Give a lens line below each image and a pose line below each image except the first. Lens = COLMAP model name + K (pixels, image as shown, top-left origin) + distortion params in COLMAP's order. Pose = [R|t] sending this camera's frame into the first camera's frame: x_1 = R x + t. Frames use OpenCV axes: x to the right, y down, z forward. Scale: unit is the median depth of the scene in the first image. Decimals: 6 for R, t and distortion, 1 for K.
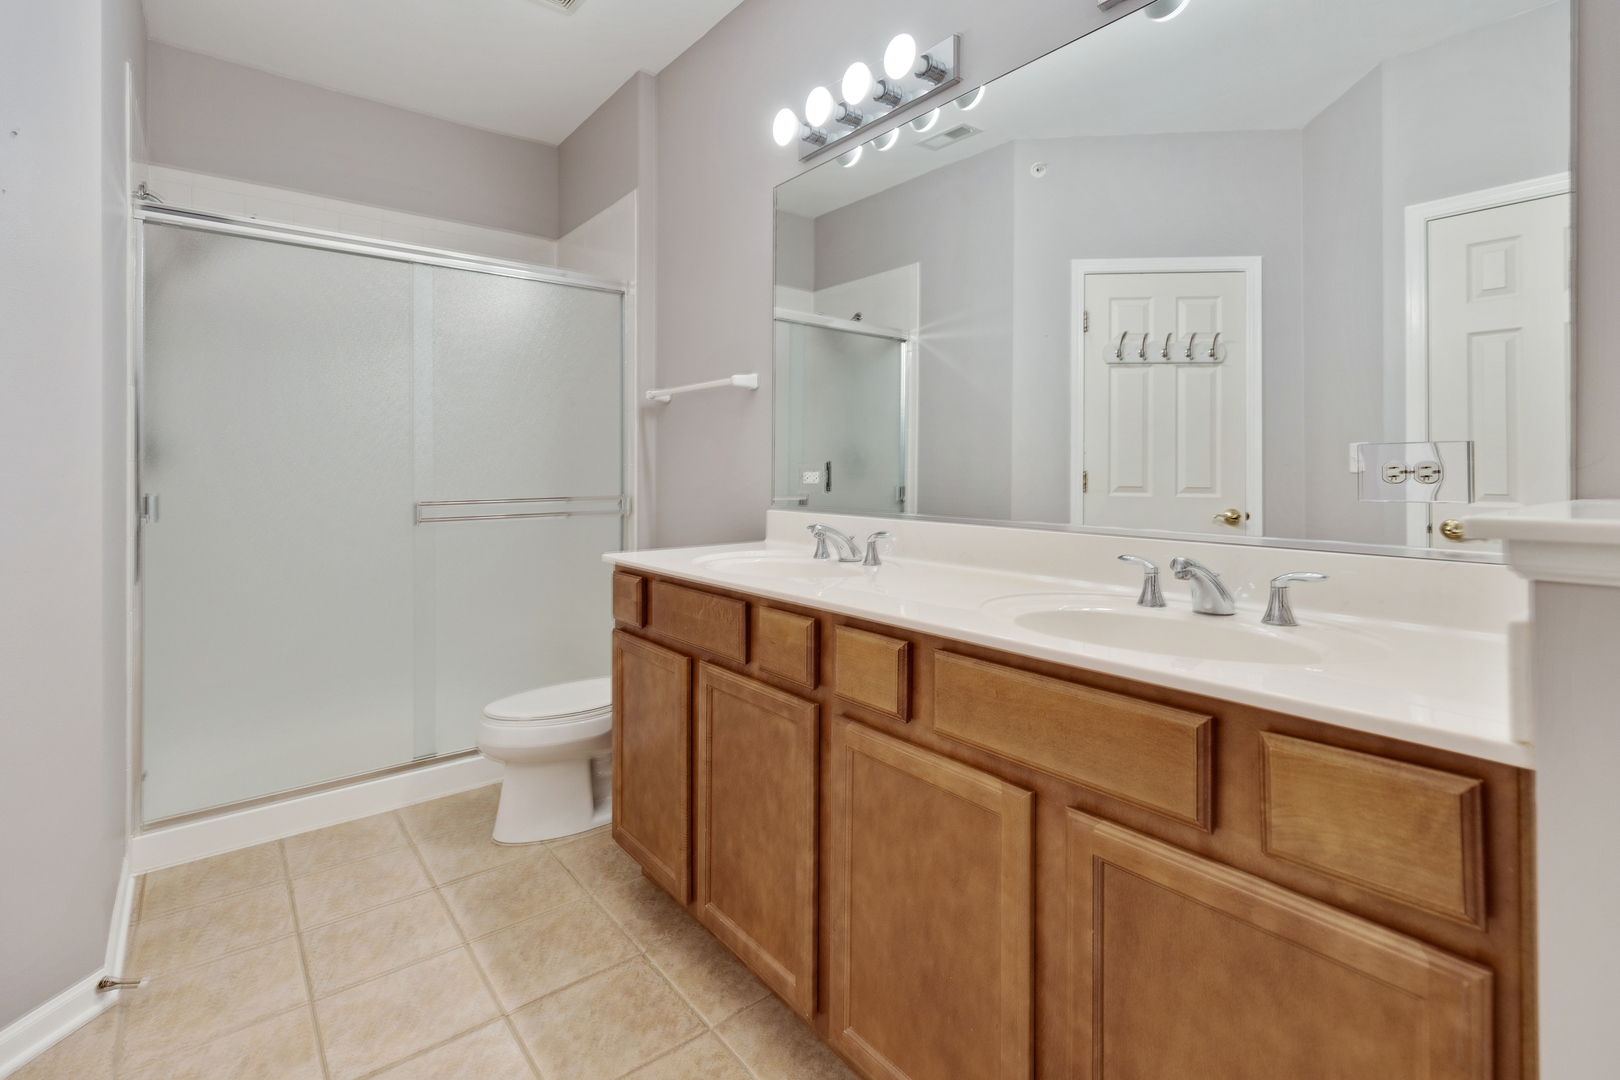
lens RADIAL K [[735.3, 0, 832.7], [0, 735.3, 517.6], [0, 0, 1]] dist [0.001159, 0.000065]
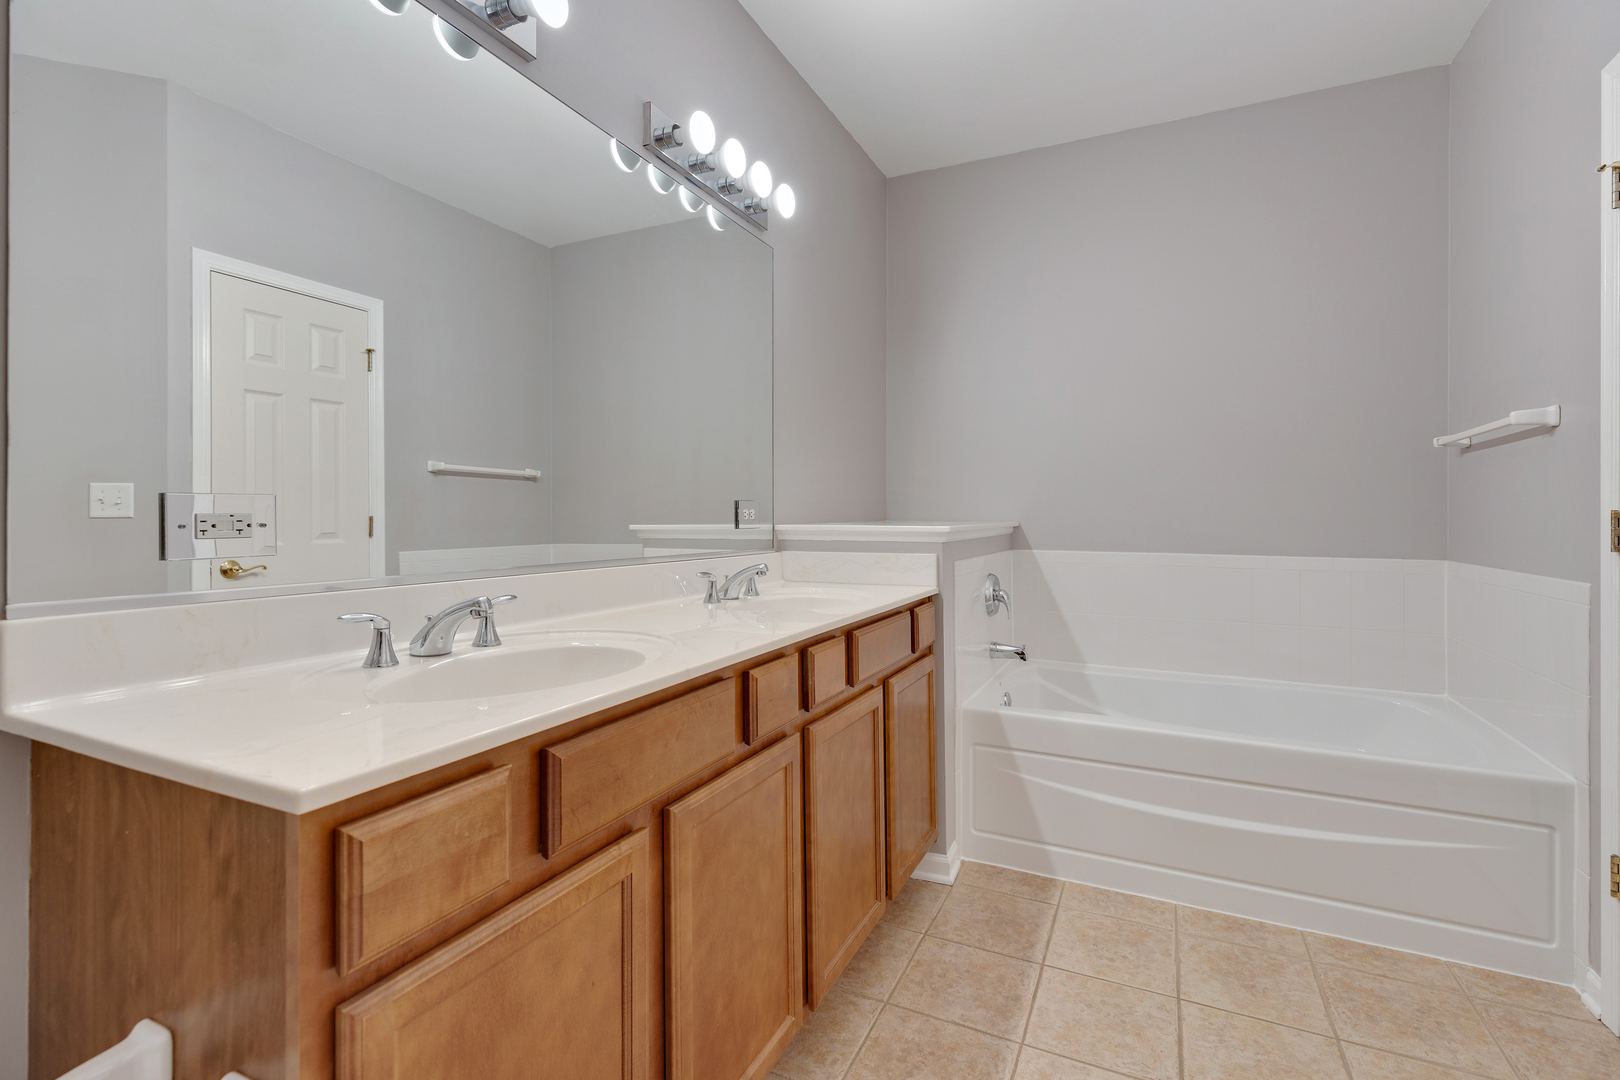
lens RADIAL K [[735.3, 0, 832.7], [0, 735.3, 517.6], [0, 0, 1]] dist [0.001159, 0.000065]
pose [[-0.414899, -0.002788, 0.909863, -0.719920], [0.061833, 0.997597, 0.031253, -0.058438], [-0.907764, 0.069227, -0.413730, 0.986886]]
